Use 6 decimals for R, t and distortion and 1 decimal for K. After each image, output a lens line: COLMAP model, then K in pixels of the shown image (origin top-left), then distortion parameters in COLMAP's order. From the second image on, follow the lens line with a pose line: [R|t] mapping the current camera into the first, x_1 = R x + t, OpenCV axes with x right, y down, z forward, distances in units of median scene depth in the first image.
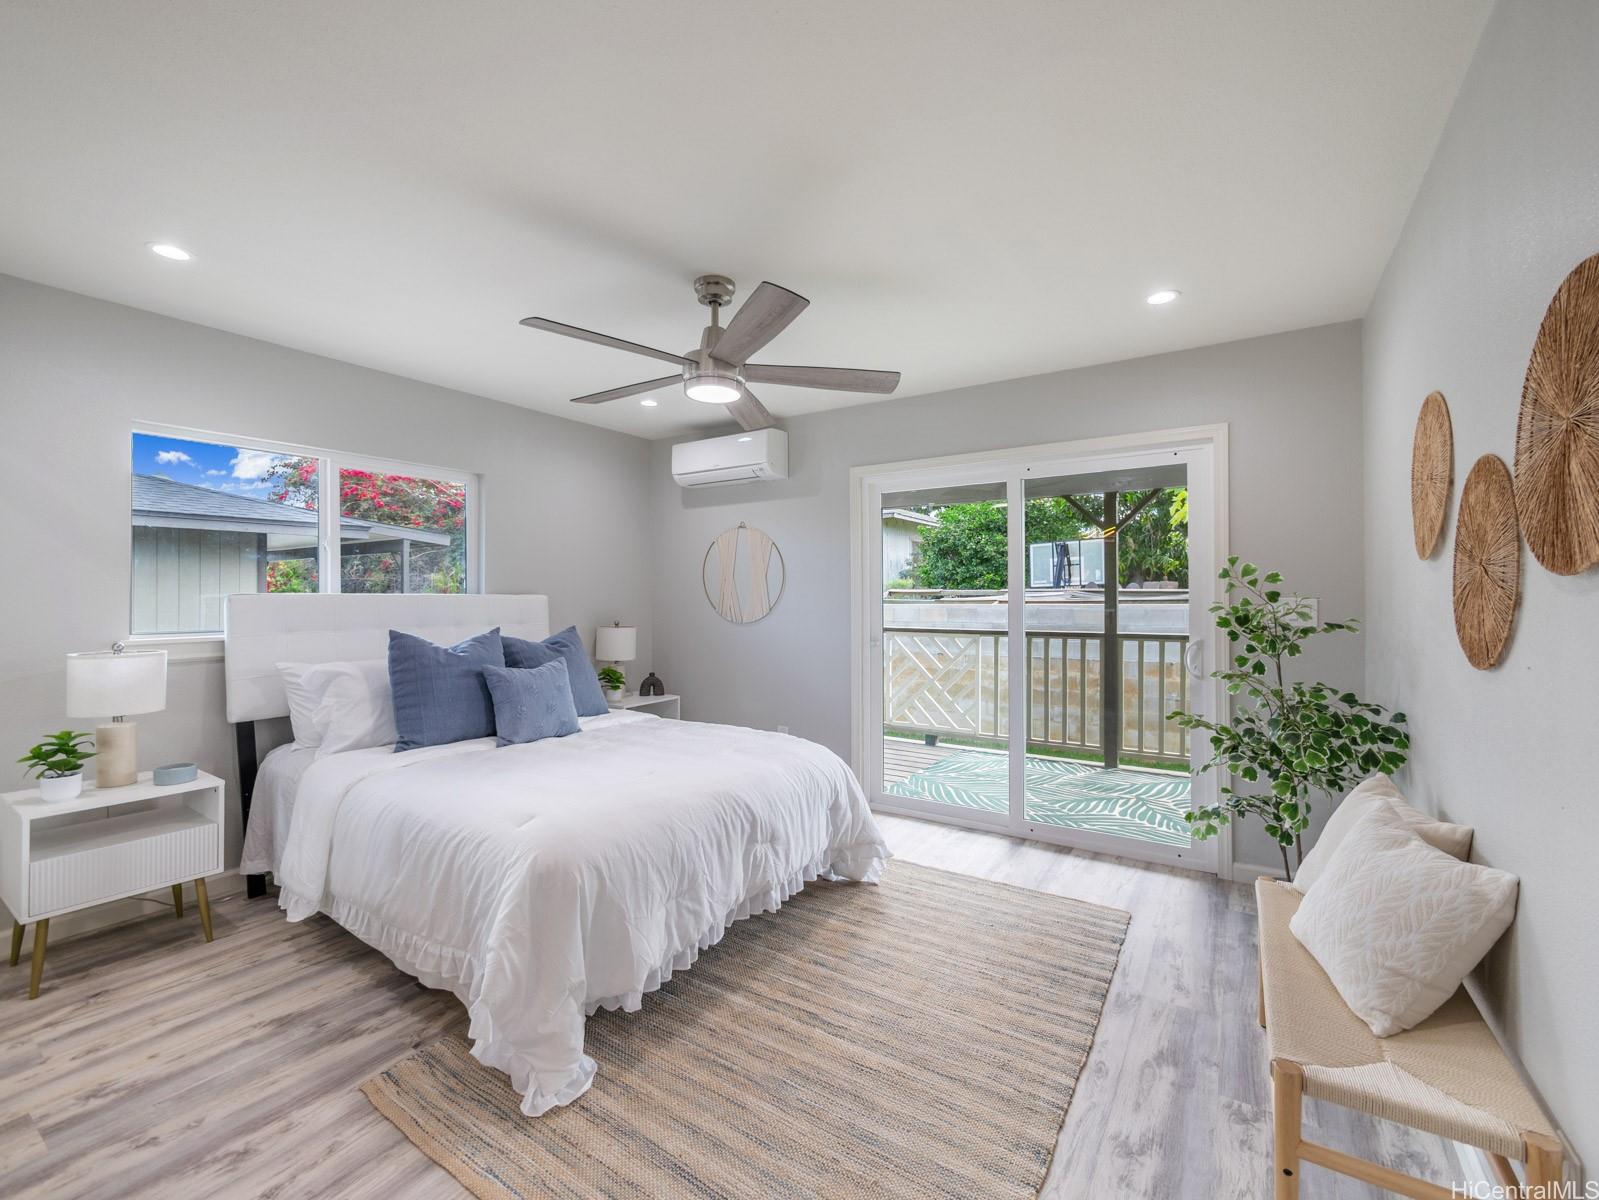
lens RADIAL K [[644.0, 0, 799.5], [0, 644.0, 600.0], [0, 0, 1]] dist [0.000269, 0.000064]
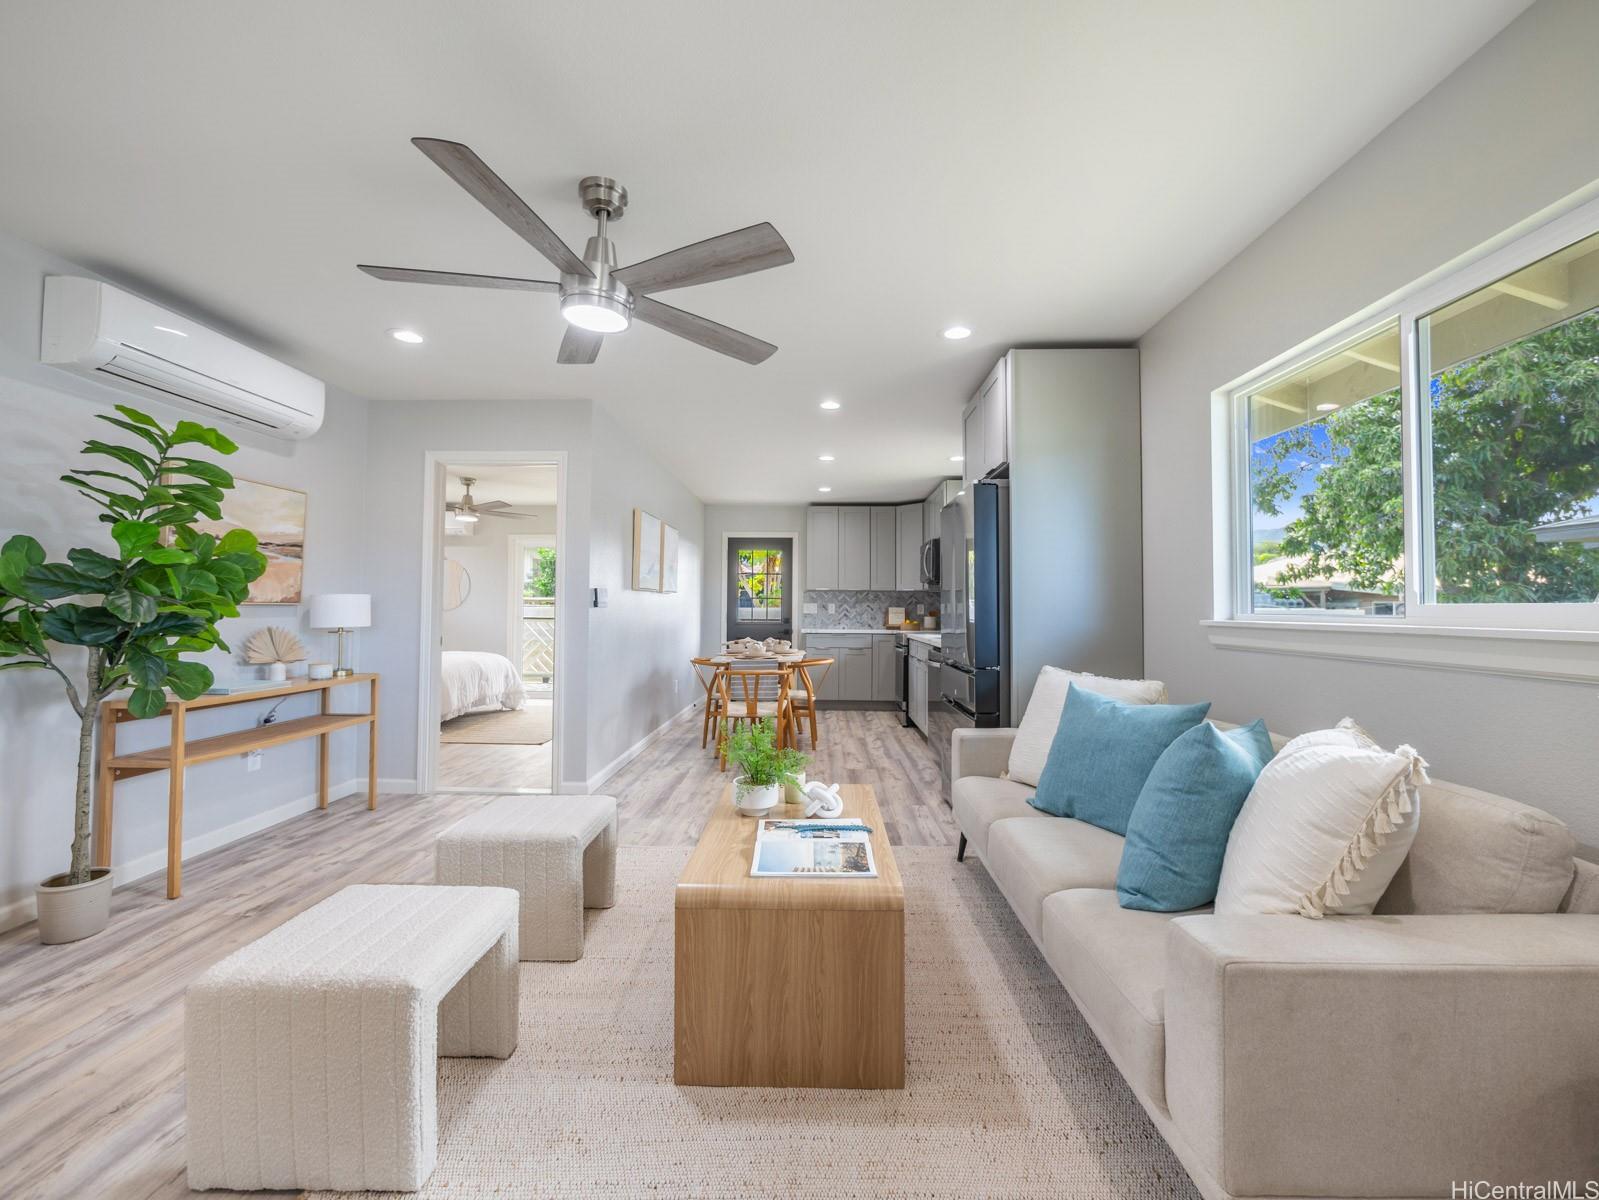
lens RADIAL K [[650.6, 0, 799.5], [0, 650.6, 600.0], [0, 0, 1]] dist [-0.064153, 0.000057]
pose [[0.839713, 0.022479, 0.542564, -0.394569], [-0.011351, 0.999651, -0.023850, 0.069833], [-0.542911, 0.013868, 0.839676, -1.959408]]
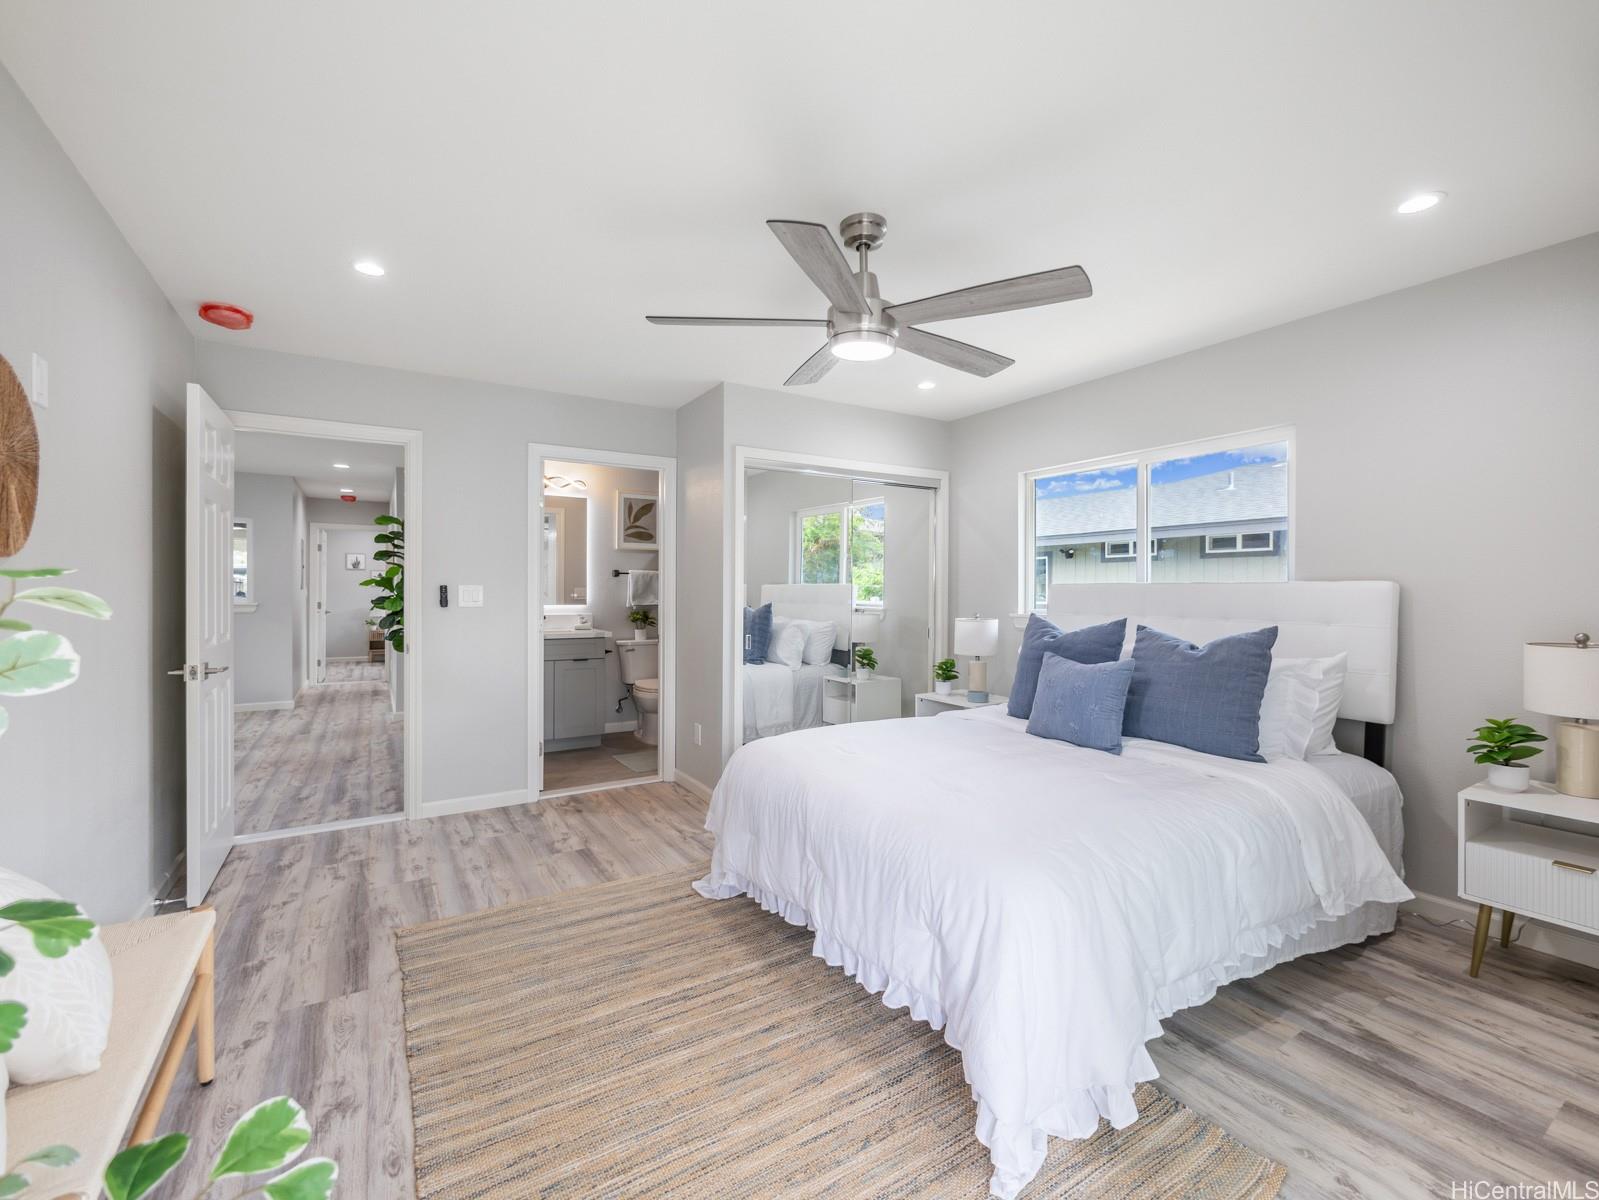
lens RADIAL K [[644.0, 0, 799.5], [0, 644.0, 600.0], [0, 0, 1]] dist [0.000269, 0.000064]
pose [[-0.375889, 0.008014, -0.926630, 0.697662], [-0.003088, 0.999946, 0.009901, 0.012408], [0.926660, 0.006583, -0.375844, 1.214180]]
